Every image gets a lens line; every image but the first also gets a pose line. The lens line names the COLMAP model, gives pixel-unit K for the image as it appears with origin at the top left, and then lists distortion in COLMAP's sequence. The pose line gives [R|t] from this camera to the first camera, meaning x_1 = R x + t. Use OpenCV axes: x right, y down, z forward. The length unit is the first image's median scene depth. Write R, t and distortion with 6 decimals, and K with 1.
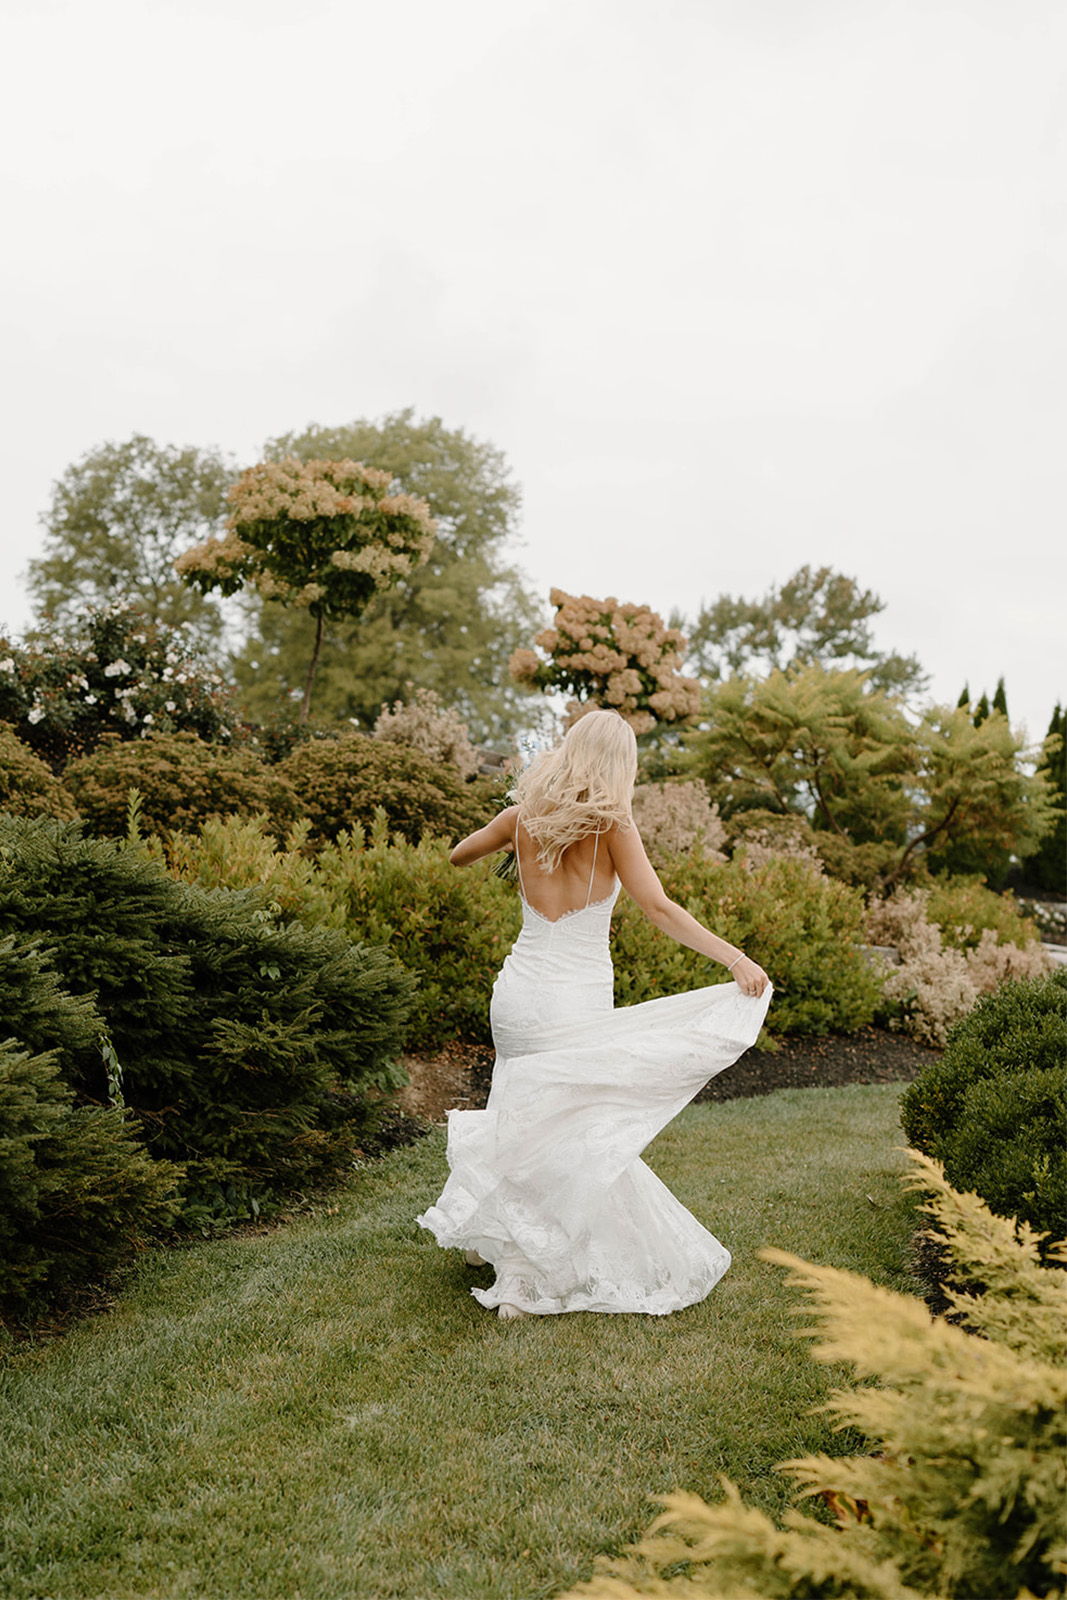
lens RADIAL K [[2225.8, 0, 533.5], [0, 2225.8, 800.0], [0, 0, 1]] dist [-0.011166, -0.073100]
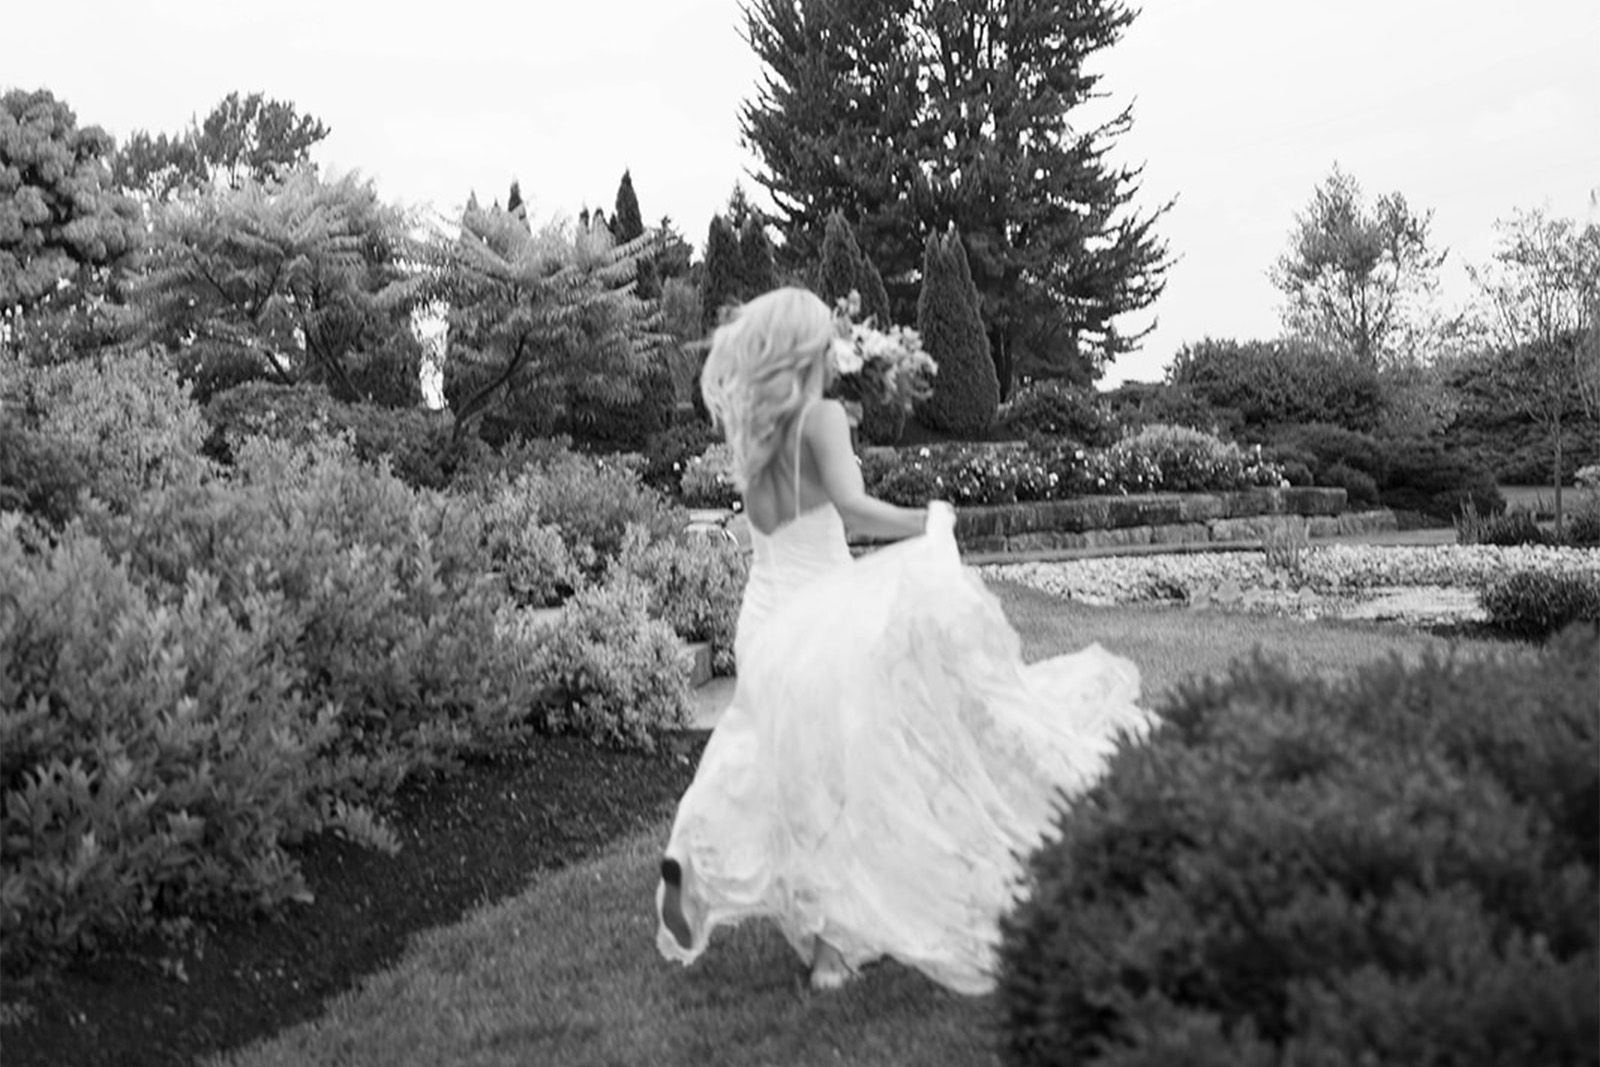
lens RADIAL K [[2225.8, 0, 799.8], [0, 2225.8, 280.1], [0, 0, 1]] dist [-0.011166, -0.073100]
pose [[0.926757, -0.093797, 0.363763, 0.014125], [0.104430, 0.994486, -0.009625, -0.002188], [-0.360855, 0.046908, 0.931442, 0.322091]]
